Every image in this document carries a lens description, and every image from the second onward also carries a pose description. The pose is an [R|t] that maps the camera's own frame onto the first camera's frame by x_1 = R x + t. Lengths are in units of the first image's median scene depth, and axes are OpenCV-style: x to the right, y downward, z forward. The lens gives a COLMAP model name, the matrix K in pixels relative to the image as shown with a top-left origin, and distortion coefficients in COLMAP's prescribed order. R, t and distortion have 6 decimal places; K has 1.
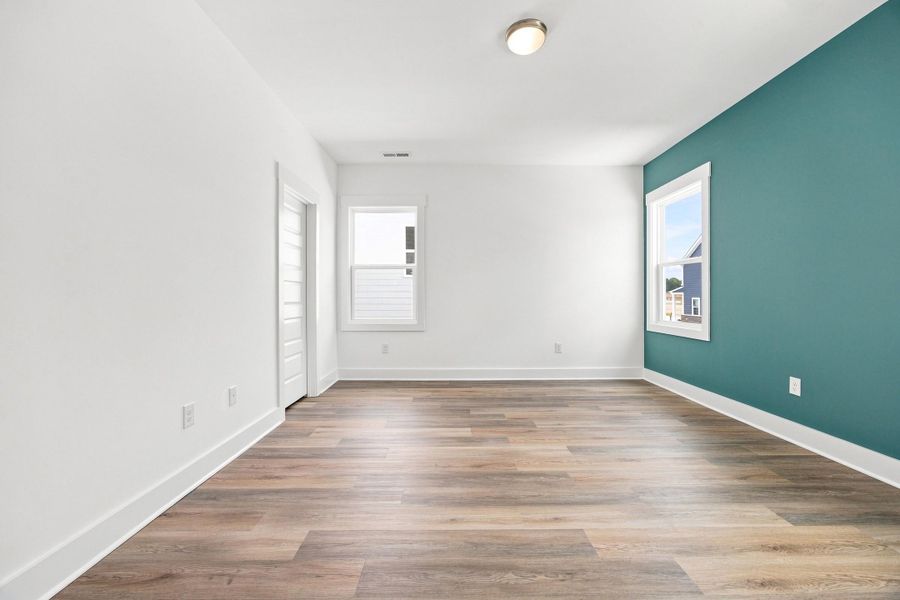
lens RADIAL K [[344.1, 0, 450.0], [0, 344.1, 300.4], [0, 0, 1]] dist [0.000284, 0.000025]
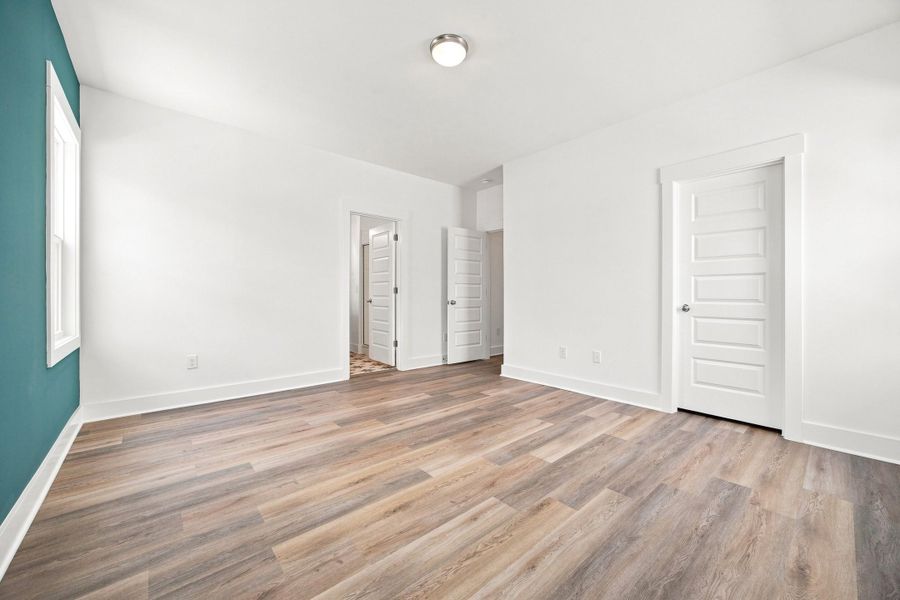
lens RADIAL K [[344.1, 0, 449.4], [0, 344.1, 297.5], [0, 0, 1]] dist [0.000284, 0.000025]
pose [[-0.751975, 0.006684, -0.659158, 0.871338], [0.004074, 0.999977, 0.005492, 0.001321], [0.659179, 0.001444, -0.751985, 1.702126]]
